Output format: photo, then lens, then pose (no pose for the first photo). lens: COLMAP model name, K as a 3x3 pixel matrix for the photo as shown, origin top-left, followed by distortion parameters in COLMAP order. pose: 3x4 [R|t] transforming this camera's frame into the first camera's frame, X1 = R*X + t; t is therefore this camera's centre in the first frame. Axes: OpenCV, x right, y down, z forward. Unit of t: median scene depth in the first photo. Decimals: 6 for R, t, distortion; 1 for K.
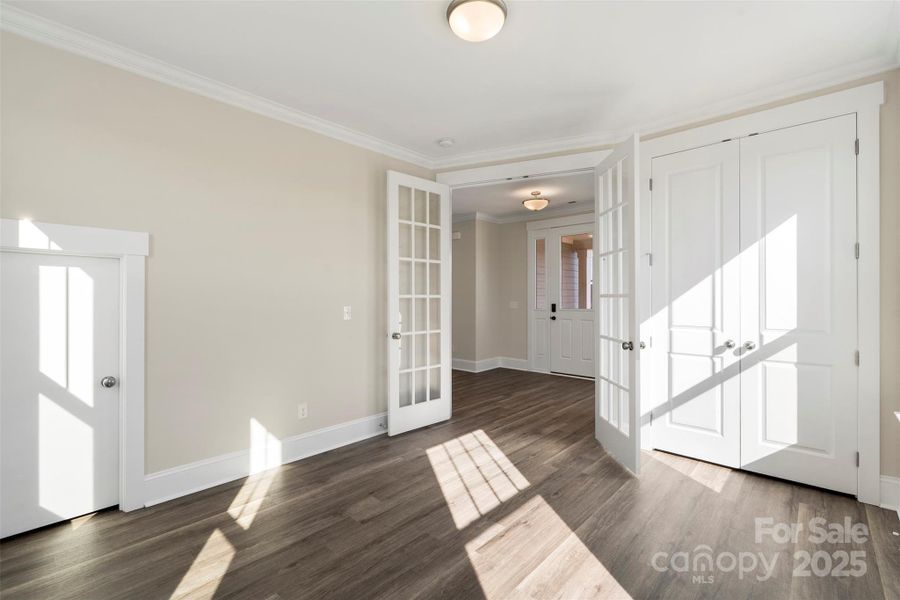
lens RADIAL K [[395.0, 0, 453.9], [0, 395.0, 301.0], [0, 0, 1]] dist [-0.000483, -0.000237]
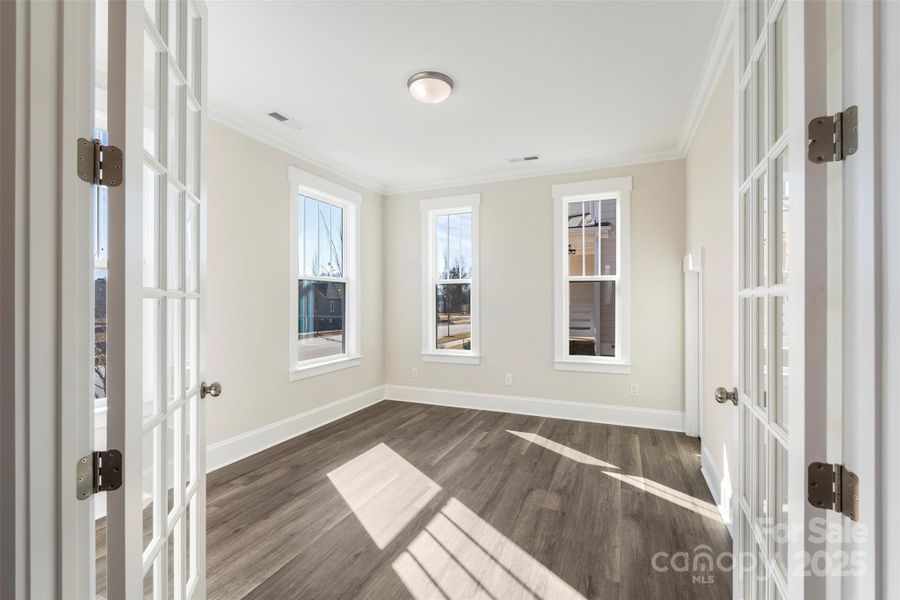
lens RADIAL K [[395.0, 0, 453.9], [0, 395.0, 301.0], [0, 0, 1]] dist [-0.000483, -0.000237]
pose [[-0.944345, 0.005806, -0.328905, 0.324716], [0.005071, 0.999982, 0.003093, -0.009430], [0.328917, 0.001253, -0.944358, 1.756646]]
